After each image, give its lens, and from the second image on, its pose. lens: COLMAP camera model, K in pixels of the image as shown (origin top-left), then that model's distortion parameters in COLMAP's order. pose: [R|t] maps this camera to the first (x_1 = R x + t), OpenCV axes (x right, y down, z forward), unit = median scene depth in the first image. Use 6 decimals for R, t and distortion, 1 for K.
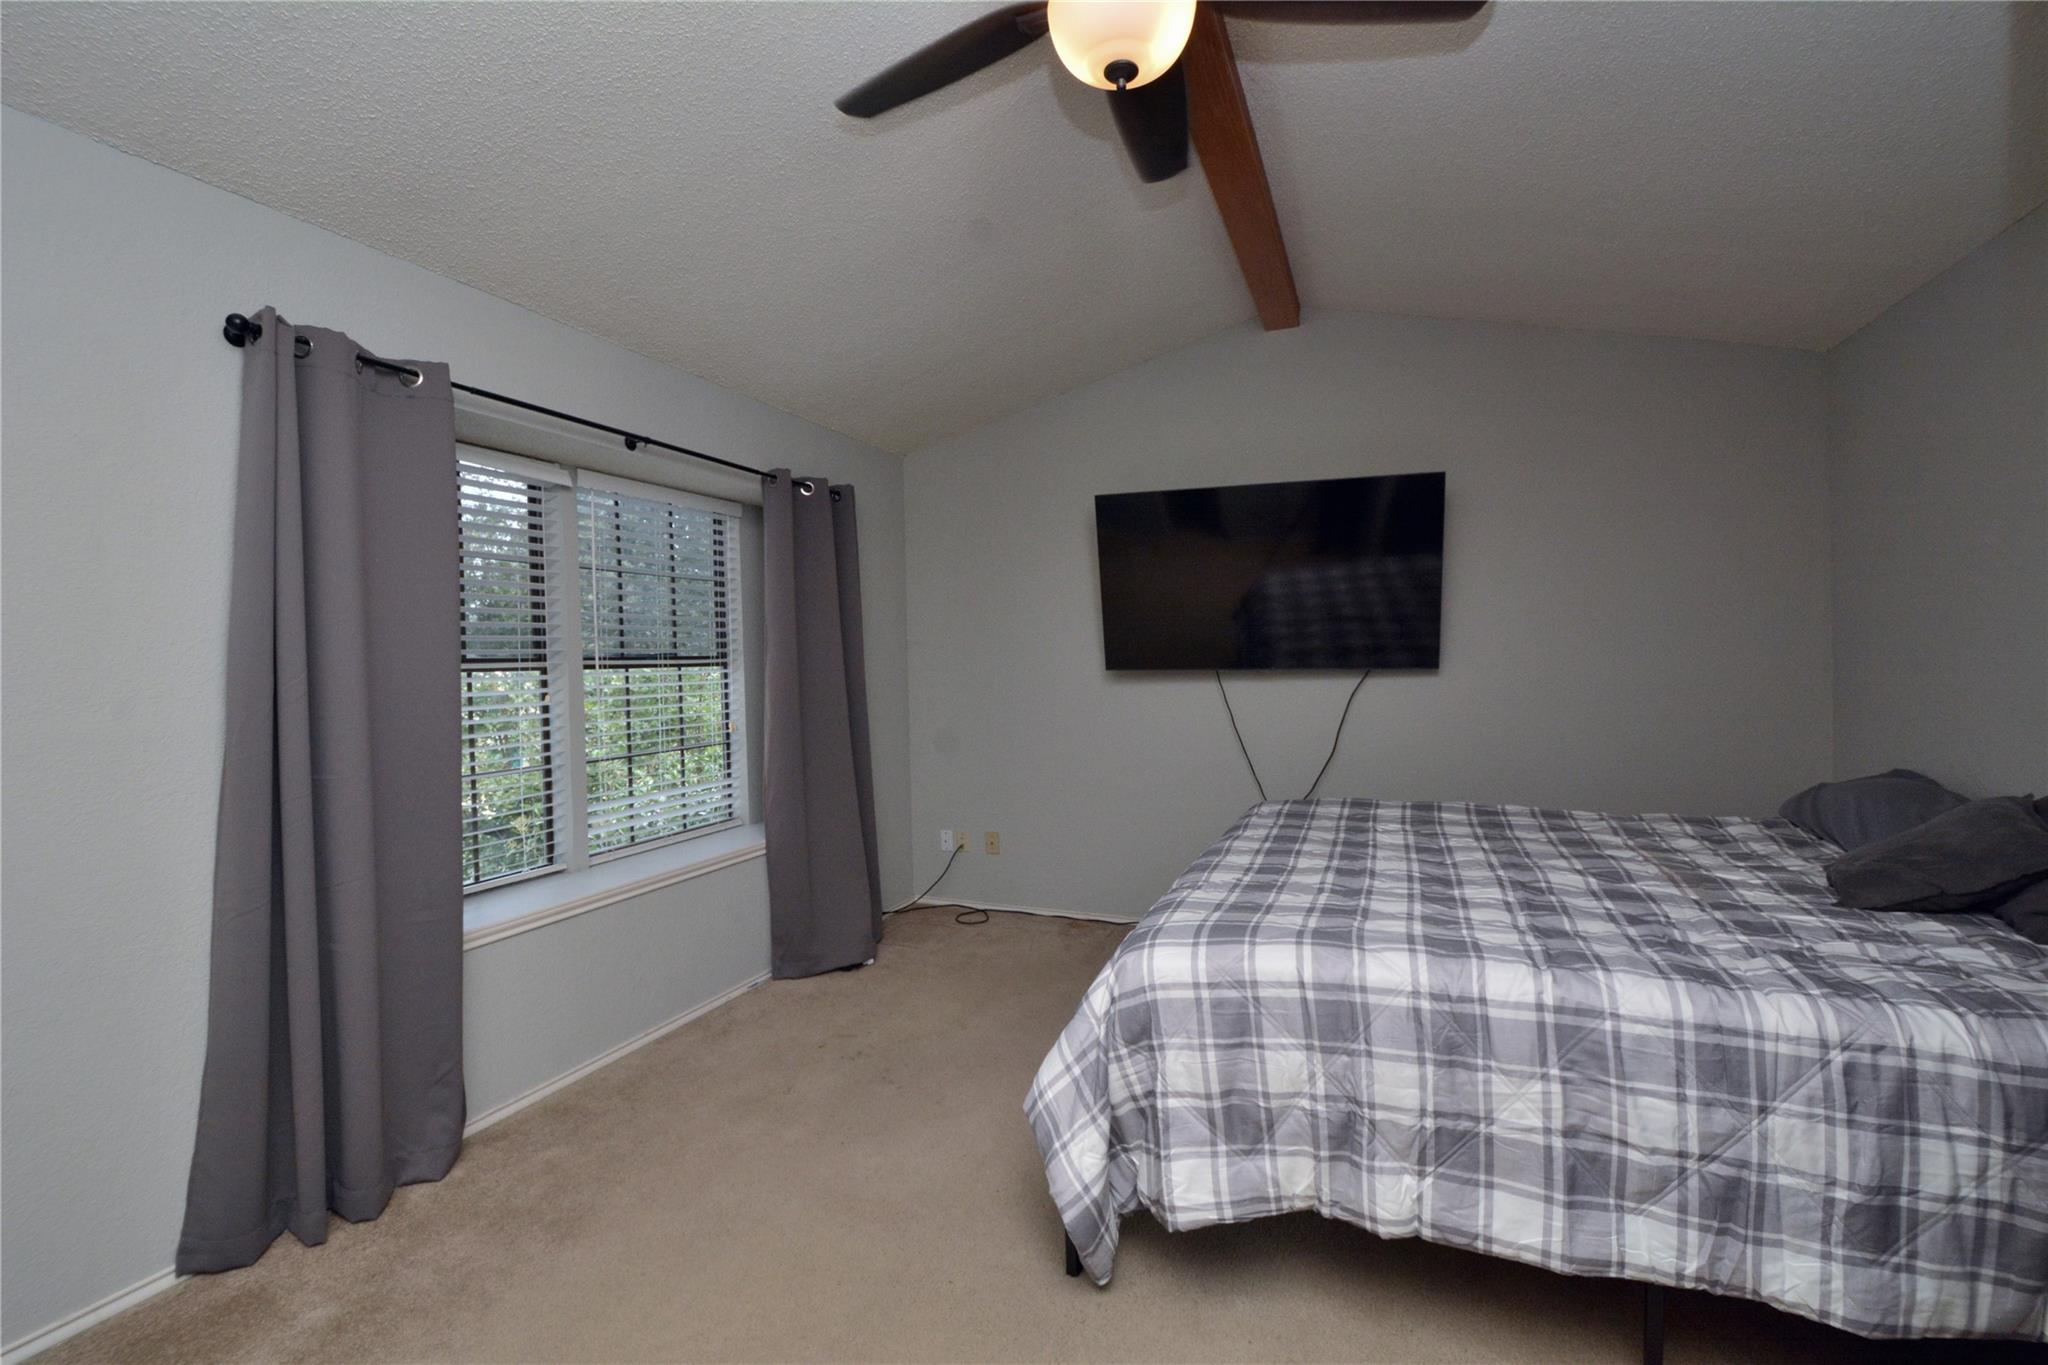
lens RADIAL K [[891.8, 0, 1023.9], [0, 891.8, 678.8], [0, 0, 1]] dist [-0.001638, -0.014377]
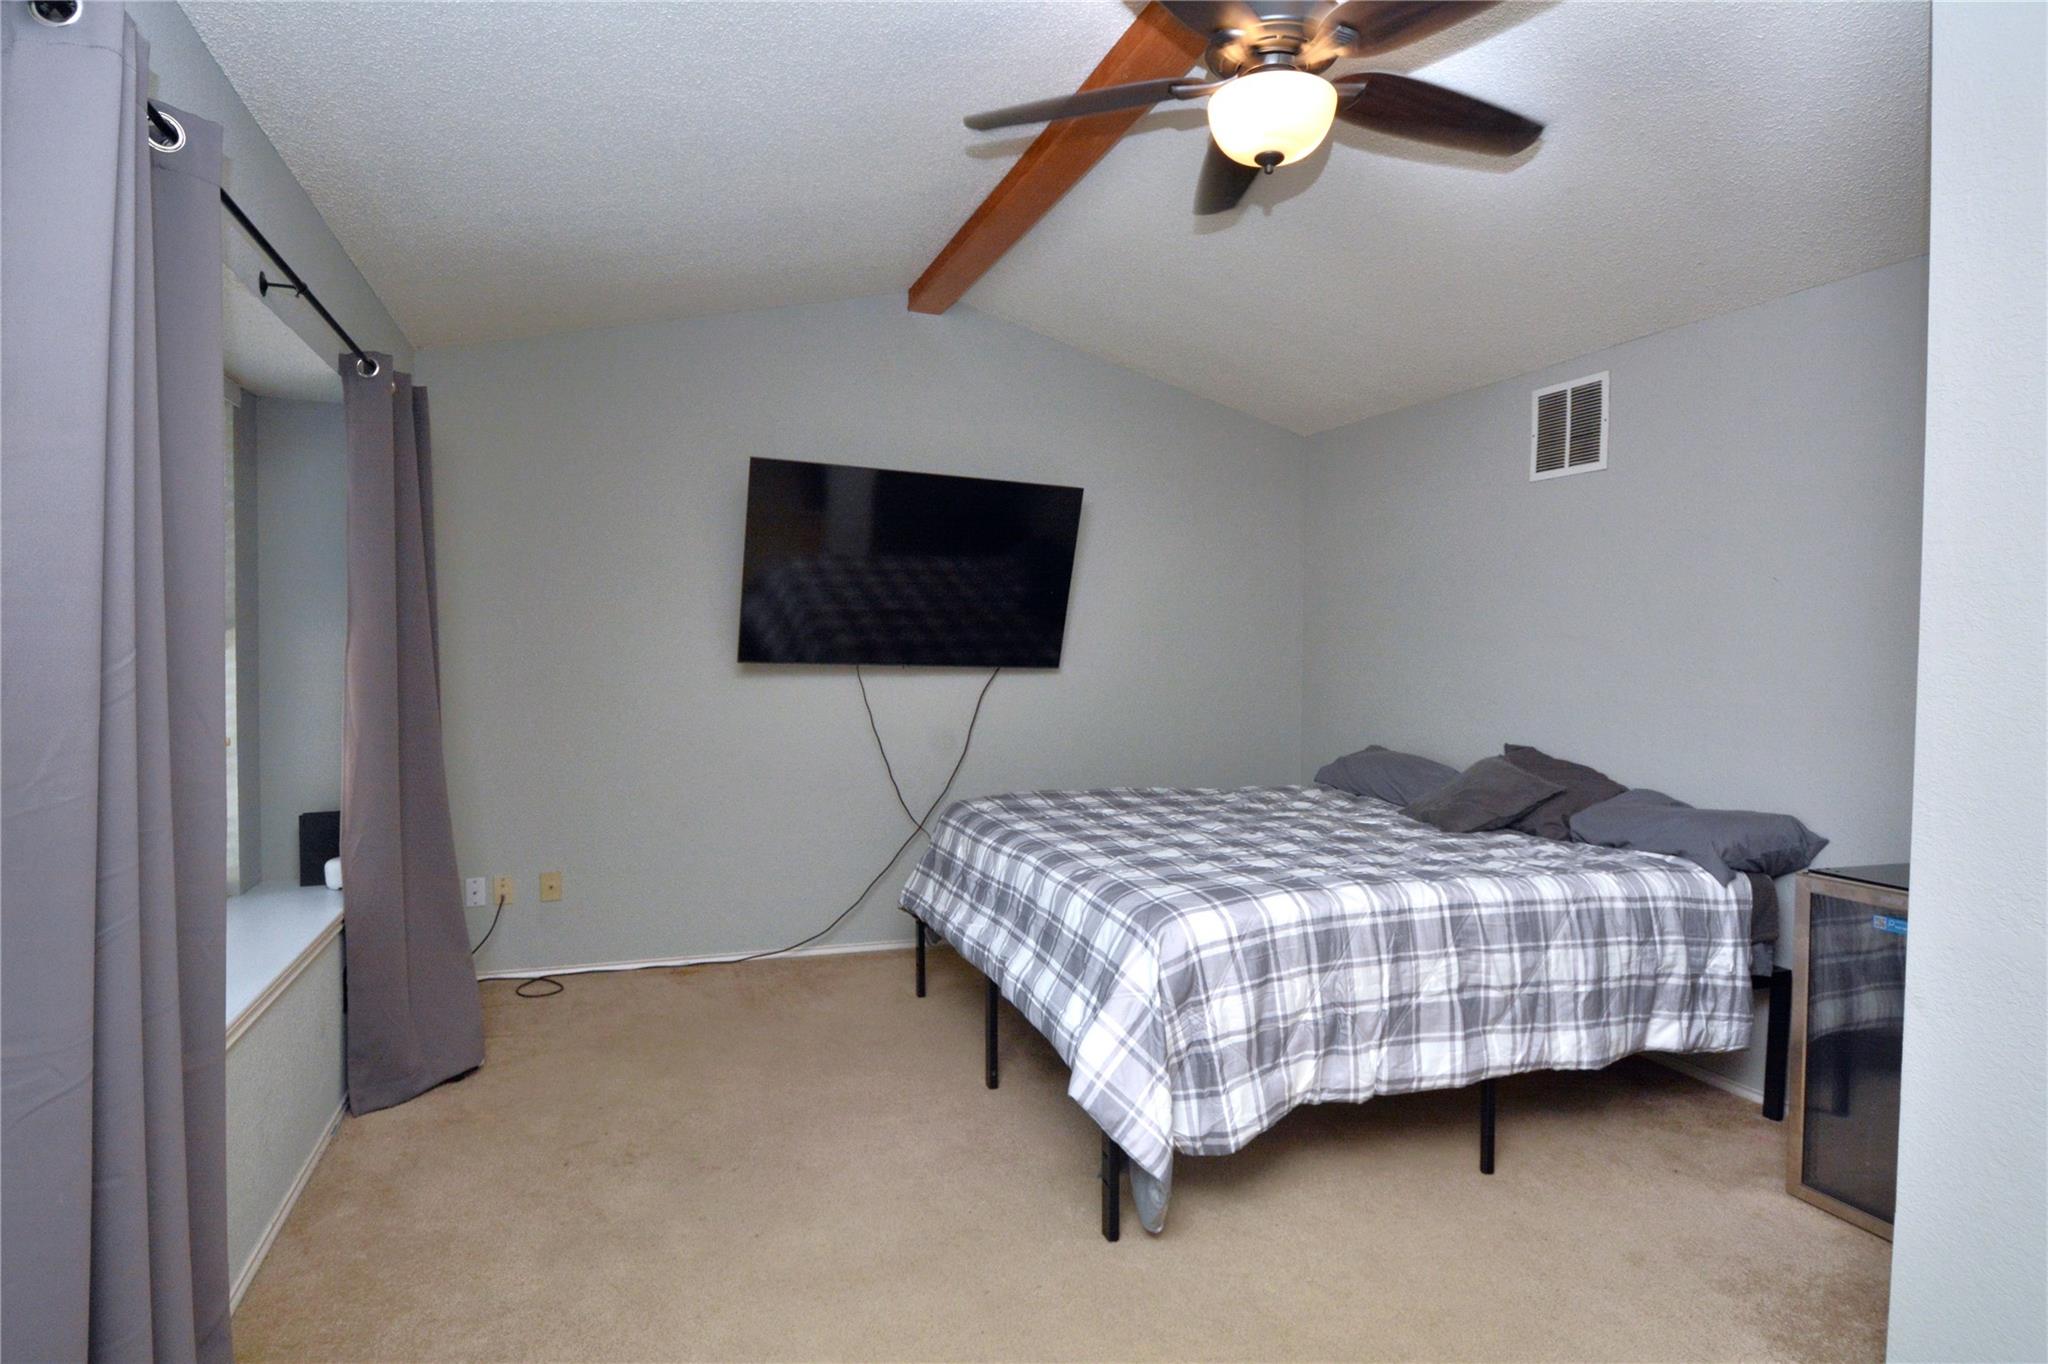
lens RADIAL K [[1078.0, 0, 1022.4], [0, 1078.0, 677.3], [0, 0, 1]] dist [0.001686, 0.000012]
pose [[0.741957, 0.010662, 0.670362, -1.077069], [-0.012033, 0.999924, -0.002586, 0.008221], [-0.670339, -0.006148, 0.742029, 0.155092]]
